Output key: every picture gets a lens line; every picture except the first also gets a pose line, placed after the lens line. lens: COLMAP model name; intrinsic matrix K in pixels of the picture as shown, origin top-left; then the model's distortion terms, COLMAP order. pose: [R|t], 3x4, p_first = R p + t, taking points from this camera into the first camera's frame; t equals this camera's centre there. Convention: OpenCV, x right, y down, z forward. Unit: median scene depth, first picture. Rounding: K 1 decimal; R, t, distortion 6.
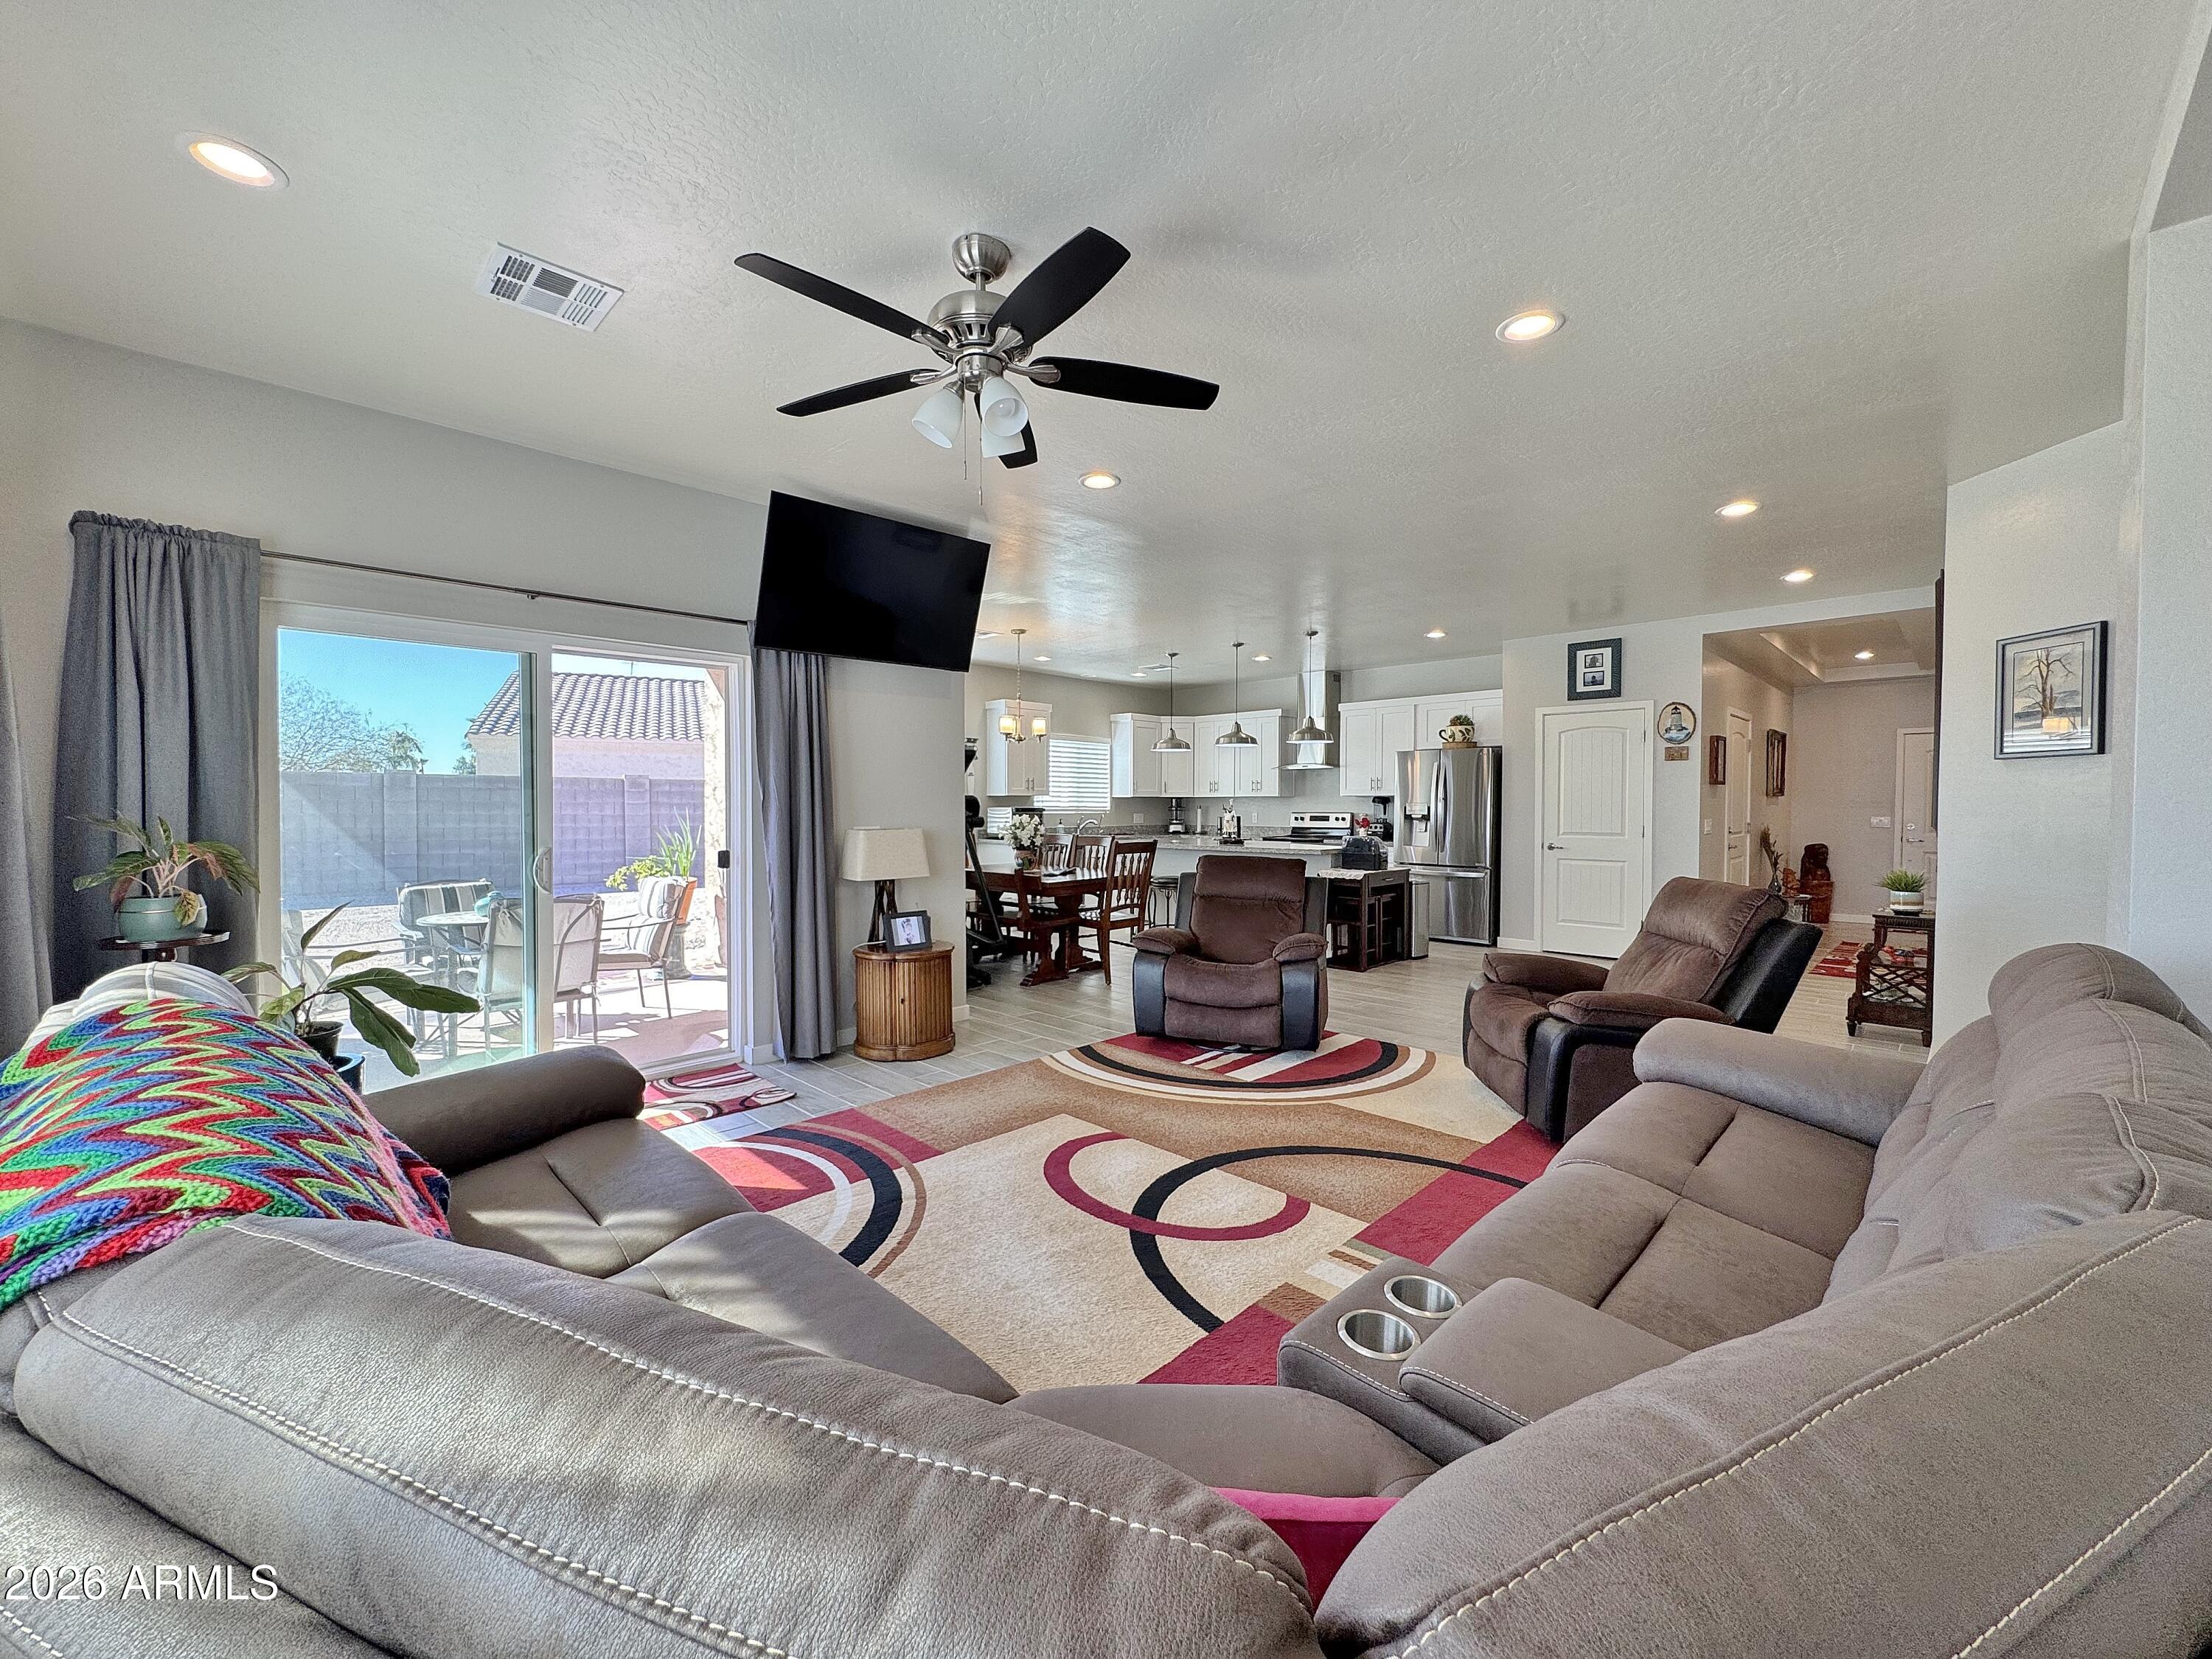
lens RADIAL K [[887.5, 0, 1088.3], [0, 887.5, 826.0], [0, 0, 1]] dist [-0.001005, -0.000231]
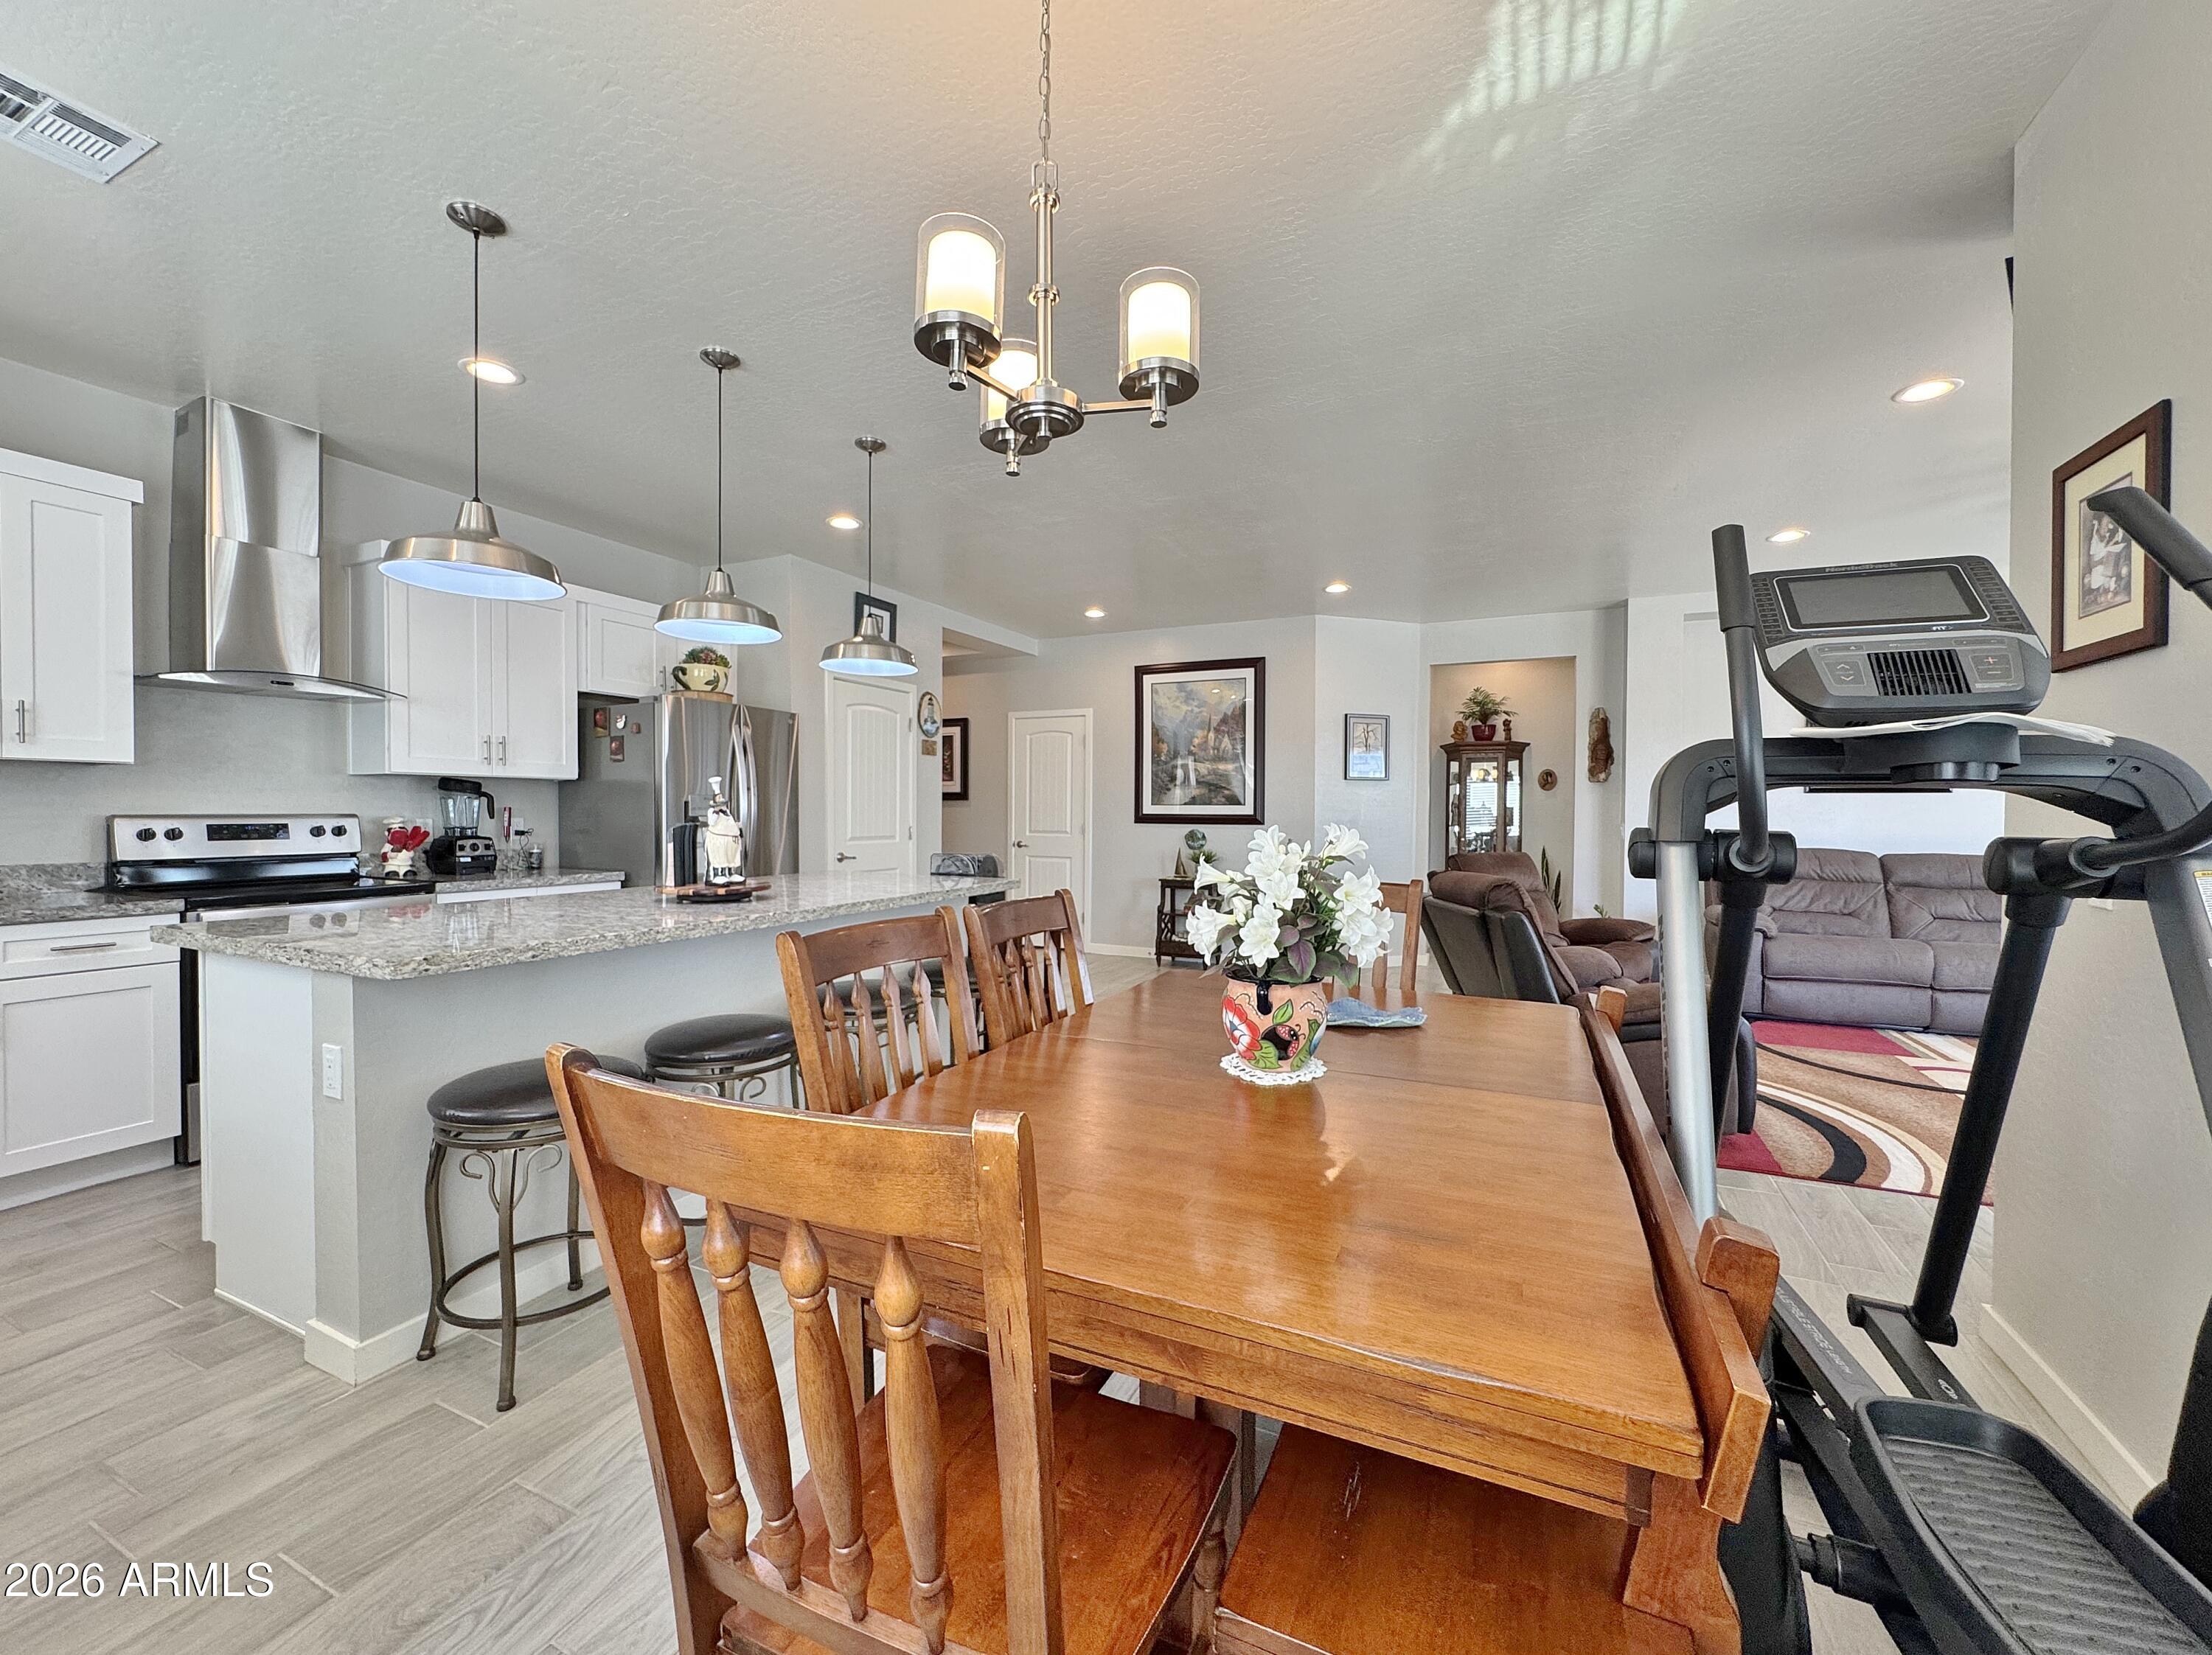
lens RADIAL K [[887.5, 0, 1100.4], [0, 887.5, 825.3], [0, 0, 1]] dist [-0.001005, -0.000231]
pose [[-0.337516, -0.017574, 0.941156, -0.246195], [0.016401, 0.999564, 0.024546, -0.018500], [-0.941177, 0.023720, -0.337081, 1.035570]]
